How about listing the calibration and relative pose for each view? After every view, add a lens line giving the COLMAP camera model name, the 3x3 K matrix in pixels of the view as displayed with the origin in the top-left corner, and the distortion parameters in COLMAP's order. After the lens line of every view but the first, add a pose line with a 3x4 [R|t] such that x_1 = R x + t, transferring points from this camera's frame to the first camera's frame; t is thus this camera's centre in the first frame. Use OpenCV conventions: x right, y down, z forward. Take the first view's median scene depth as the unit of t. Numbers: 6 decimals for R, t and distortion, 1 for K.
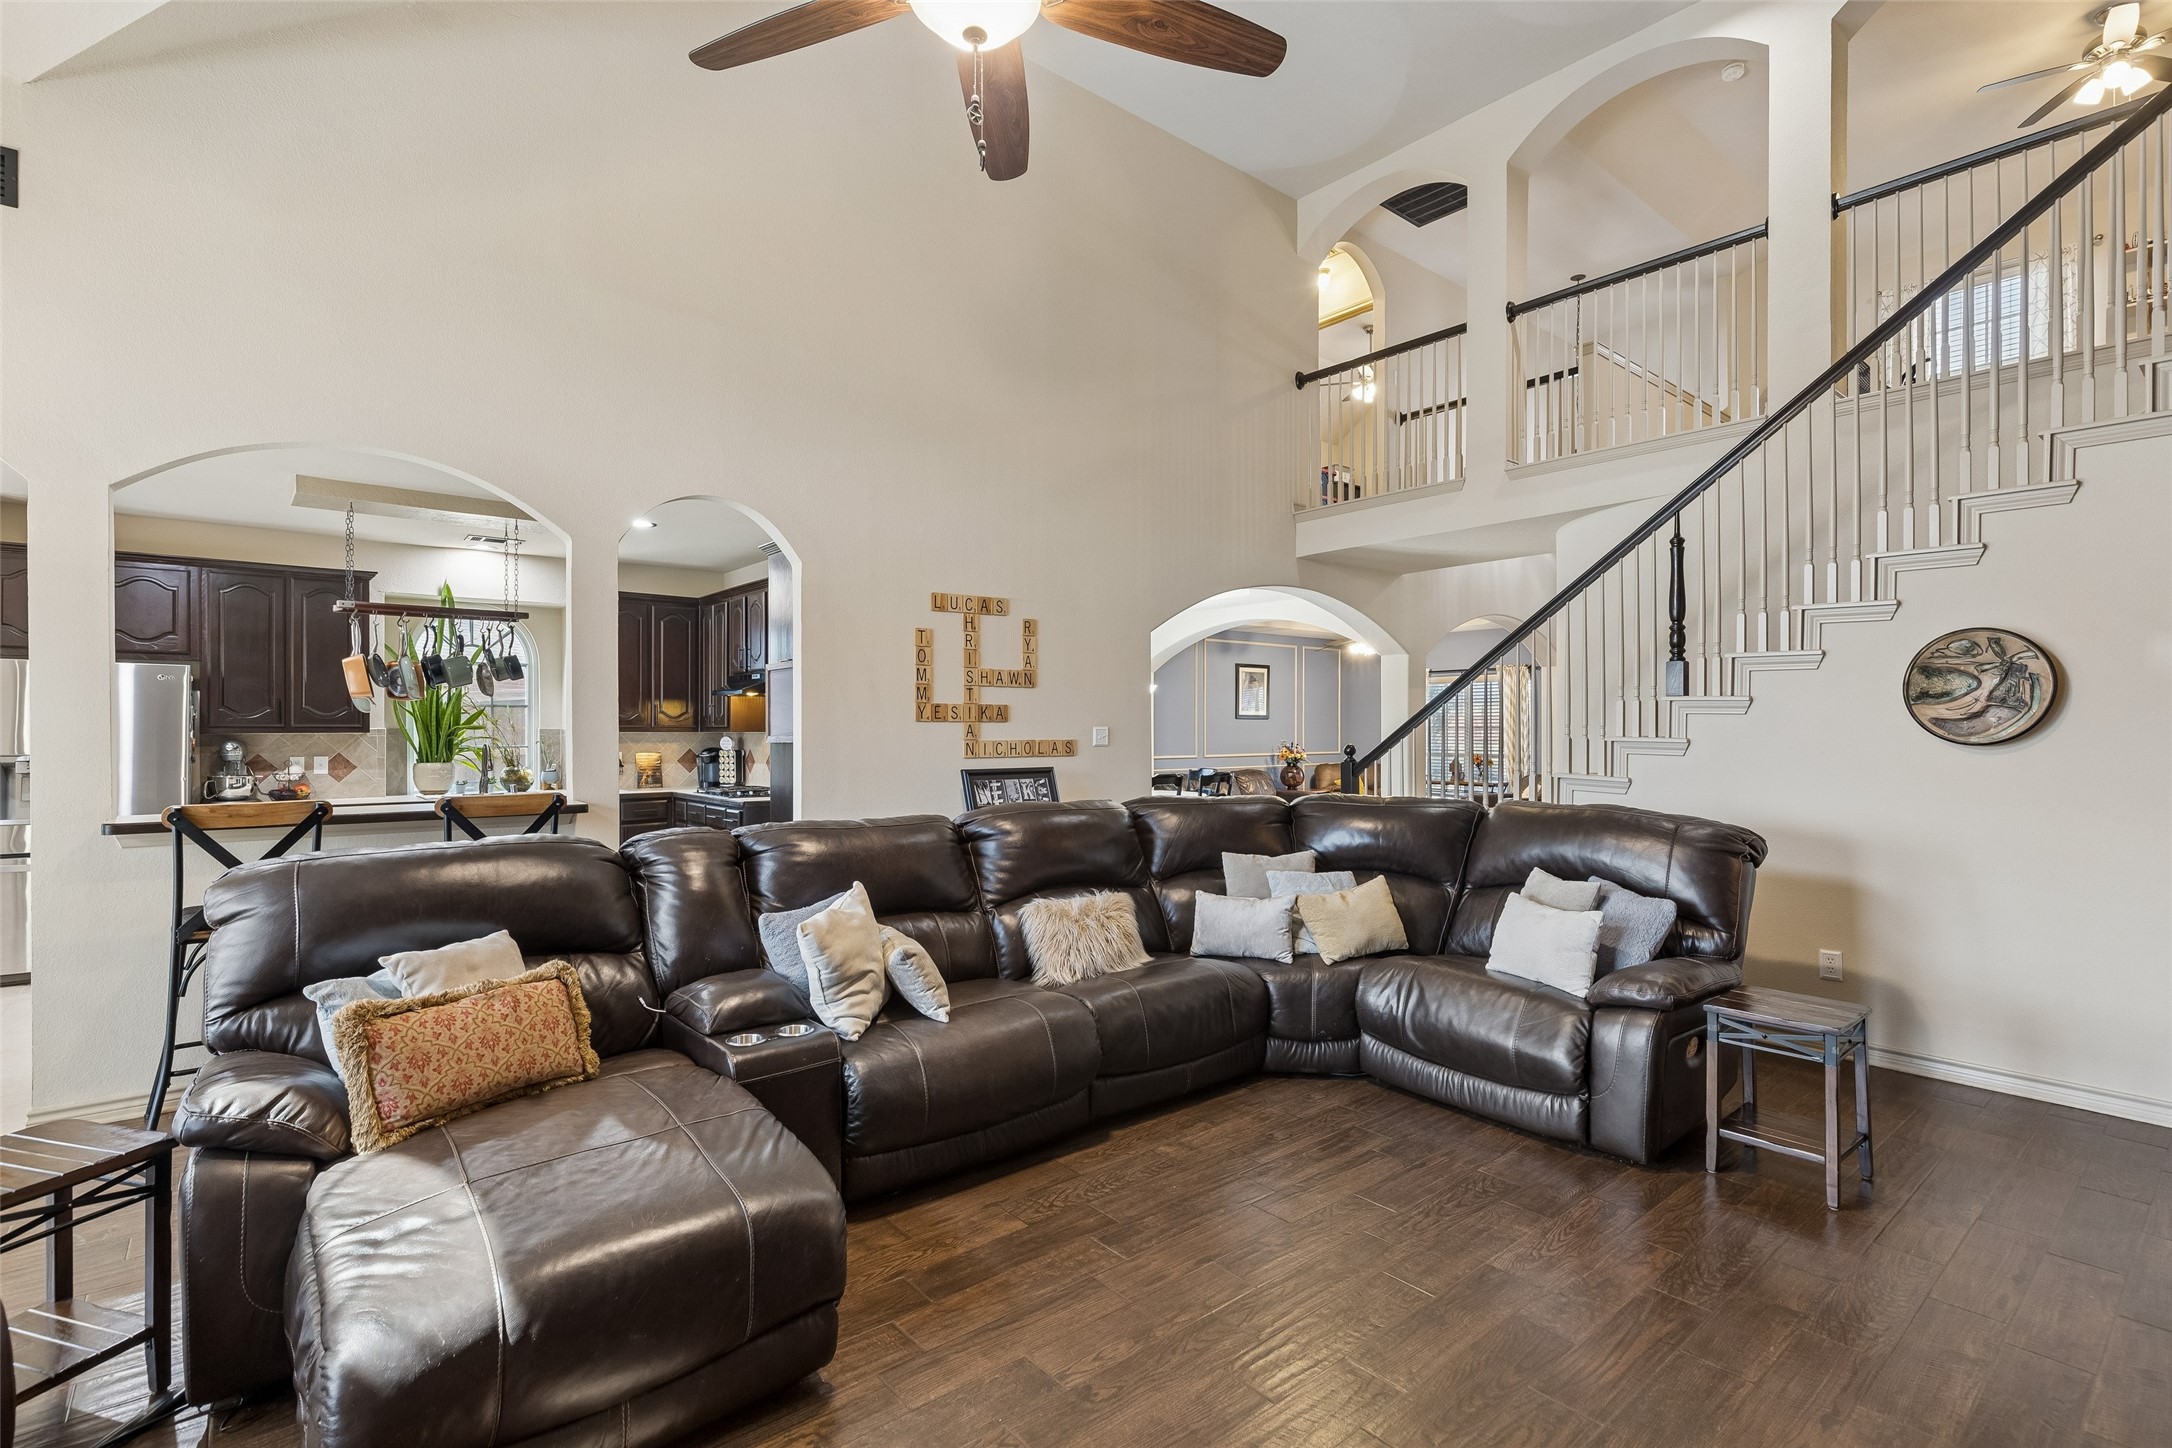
lens RADIAL K [[1017.4, 0, 1085.9], [0, 1017.4, 731.0], [0, 0, 1]] dist [-0.001841, 0.000101]
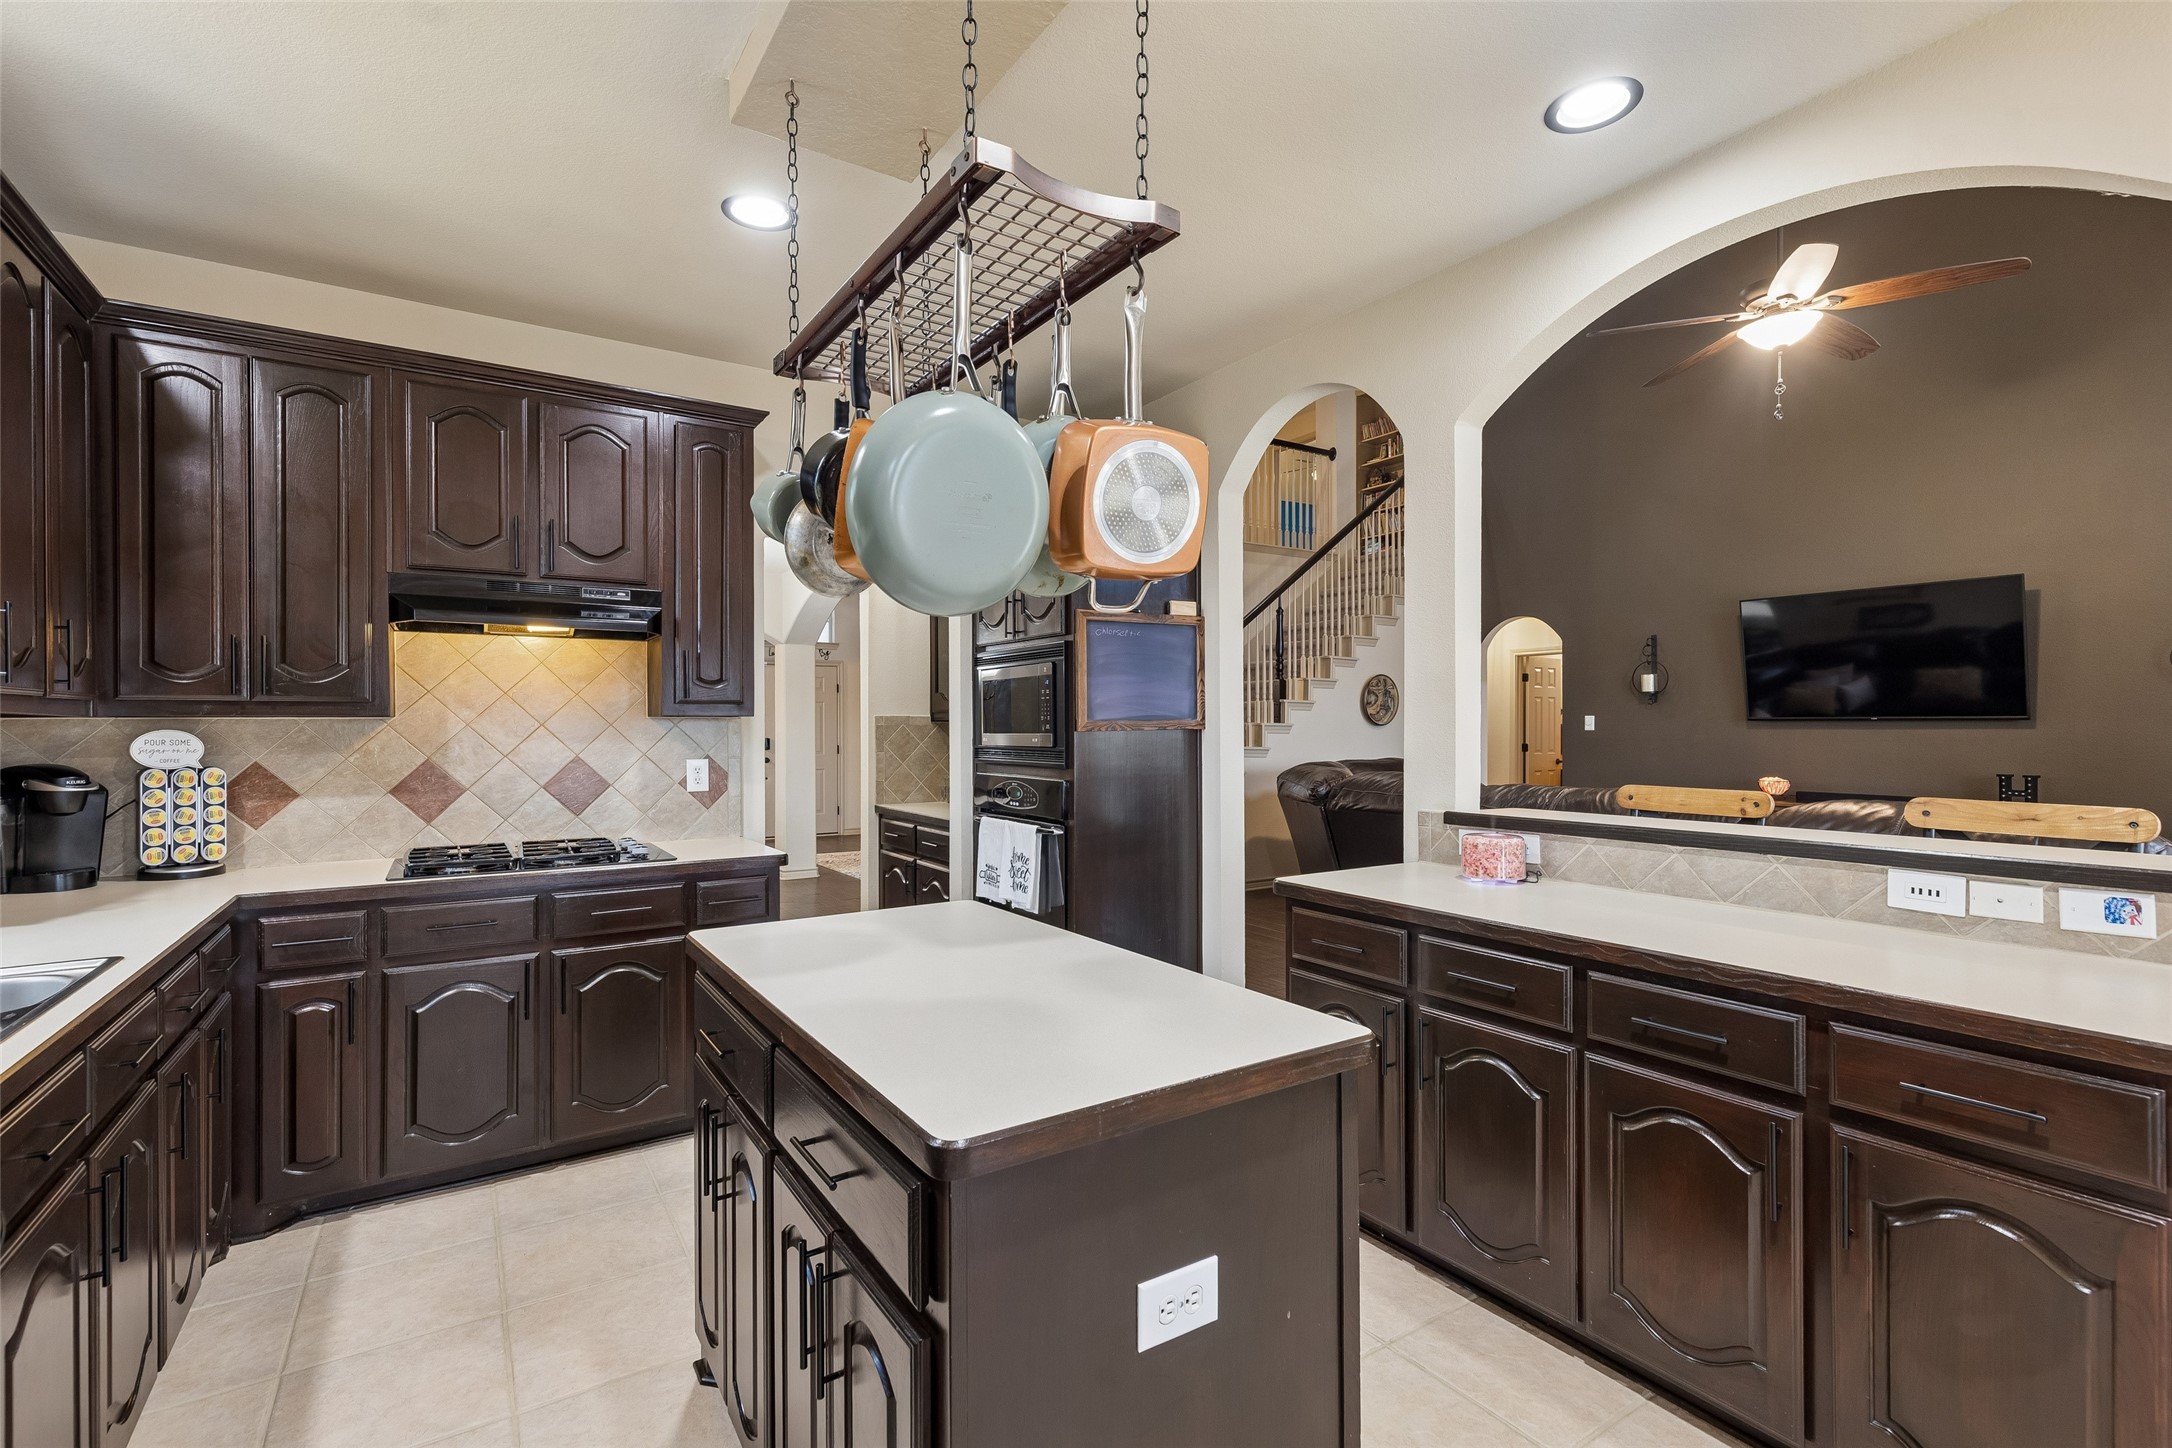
lens RADIAL K [[978.4, 0, 1097.7], [0, 978.4, 734.5], [0, 0, 1]] dist [0.004112, 0.000281]
pose [[0.118664, -0.008854, 0.992895, -0.924409], [0.004776, 0.999954, 0.008347, 0.007945], [-0.992923, 0.003751, 0.118701, 0.914804]]
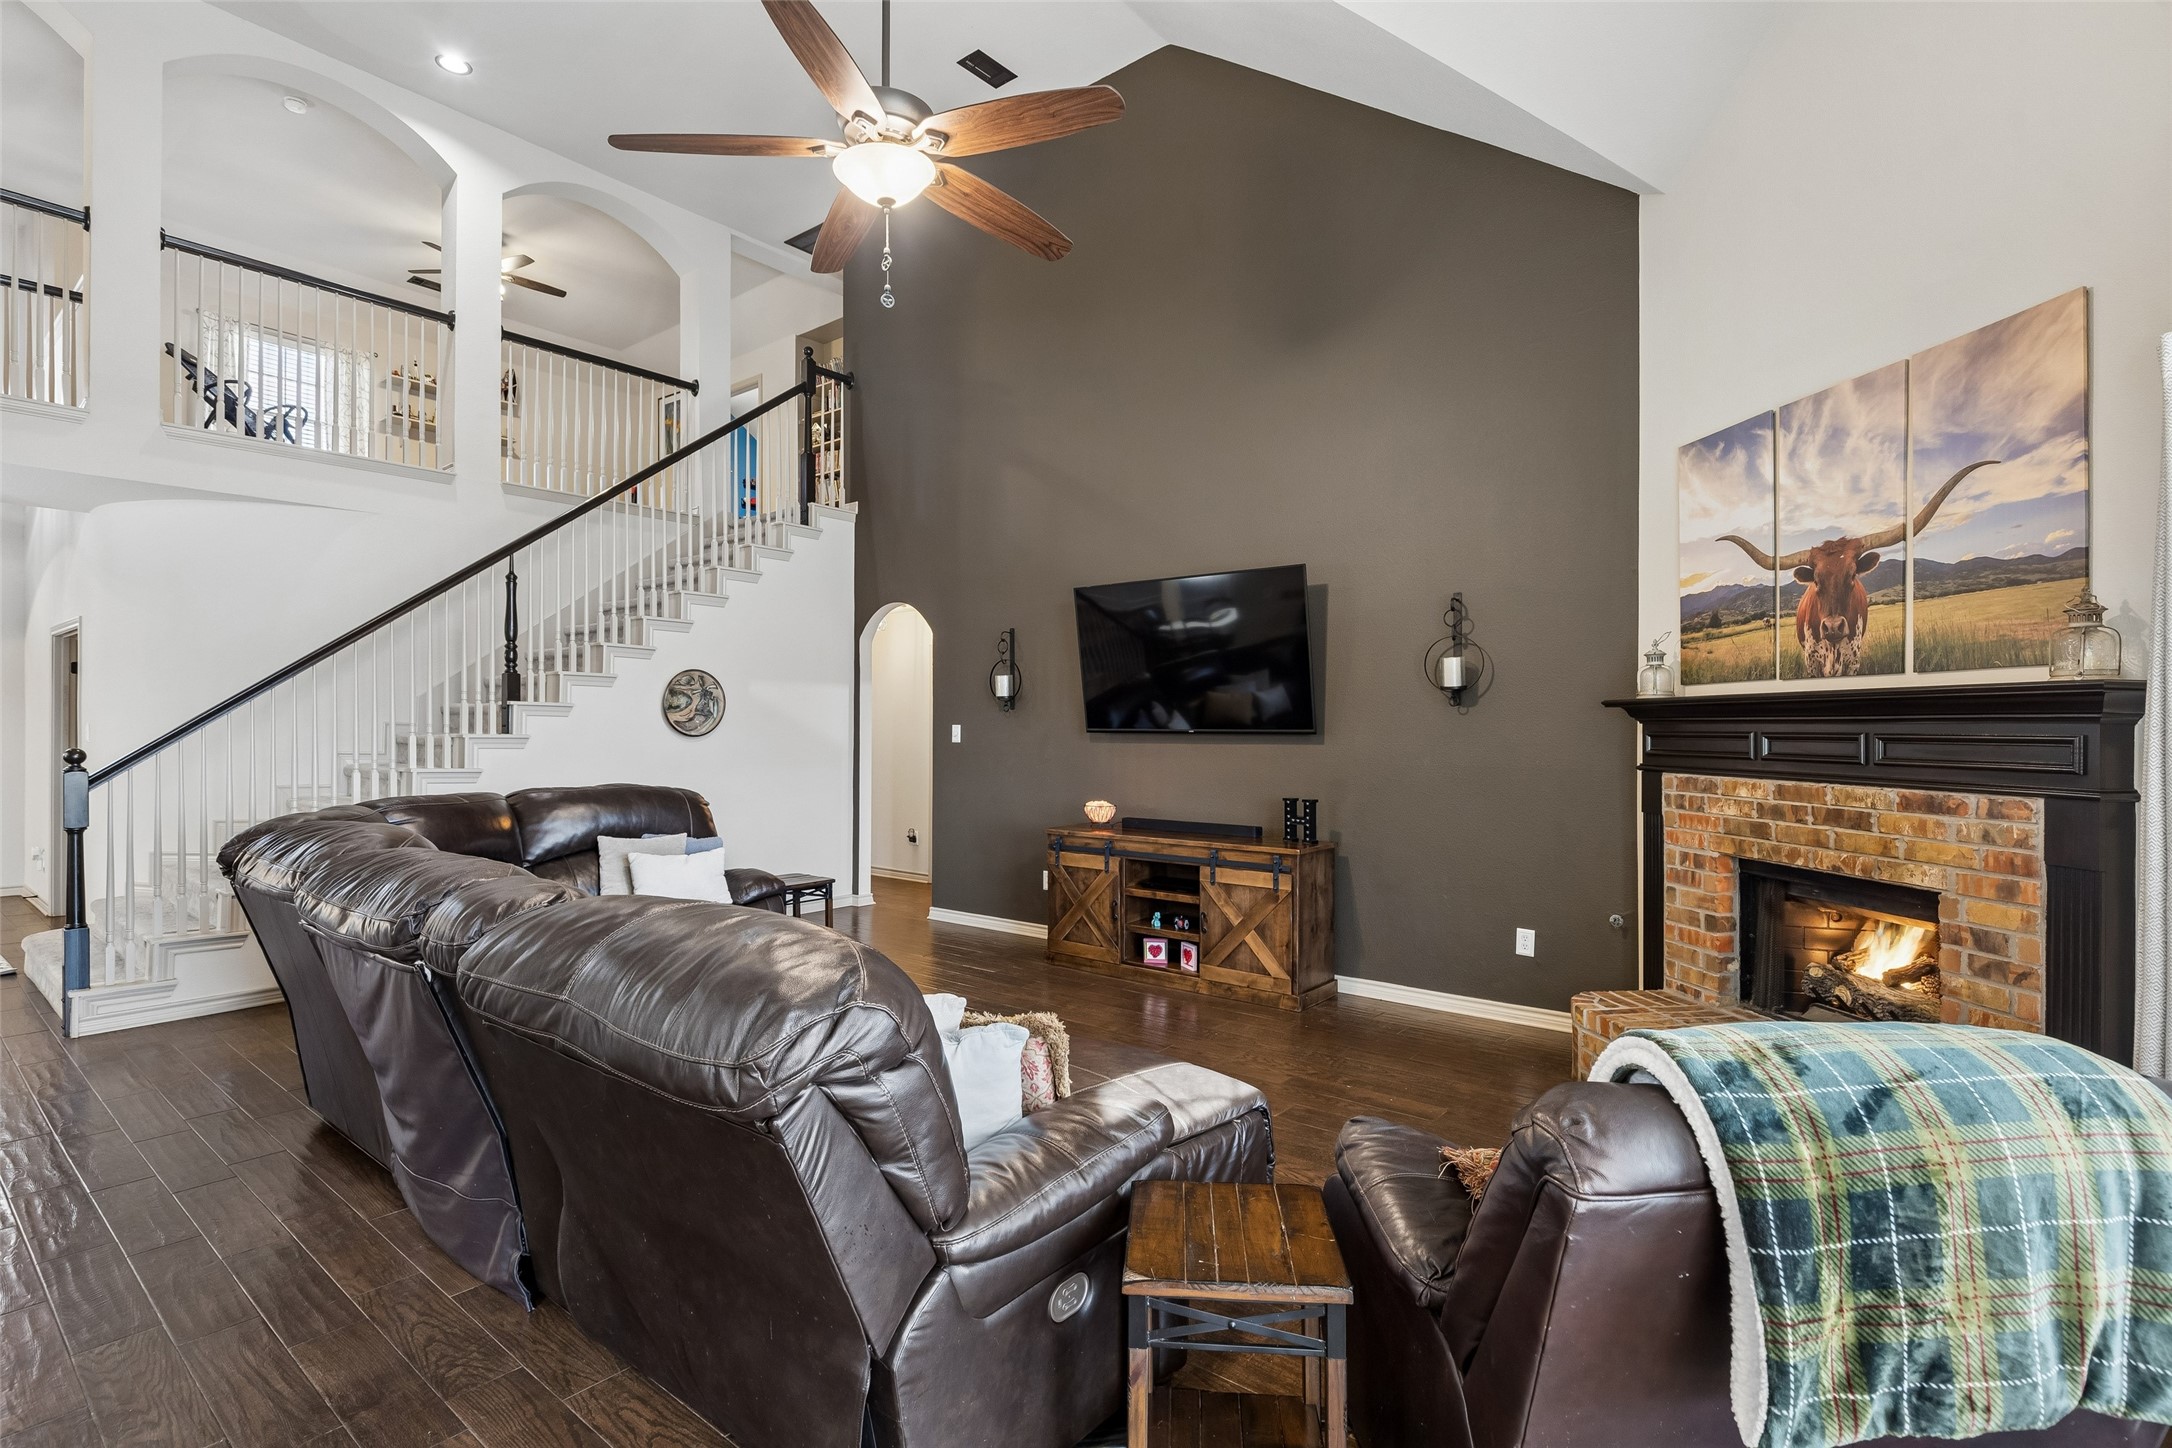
lens RADIAL K [[1017.4, 0, 1091.9], [0, 1017.4, 732.9], [0, 0, 1]] dist [-0.001841, 0.000101]
pose [[-0.196937, -0.005252, 0.980402, -0.647037], [0.000144, 0.999985, 0.005386, -0.001216], [-0.980416, 0.001202, -0.196933, 0.449610]]
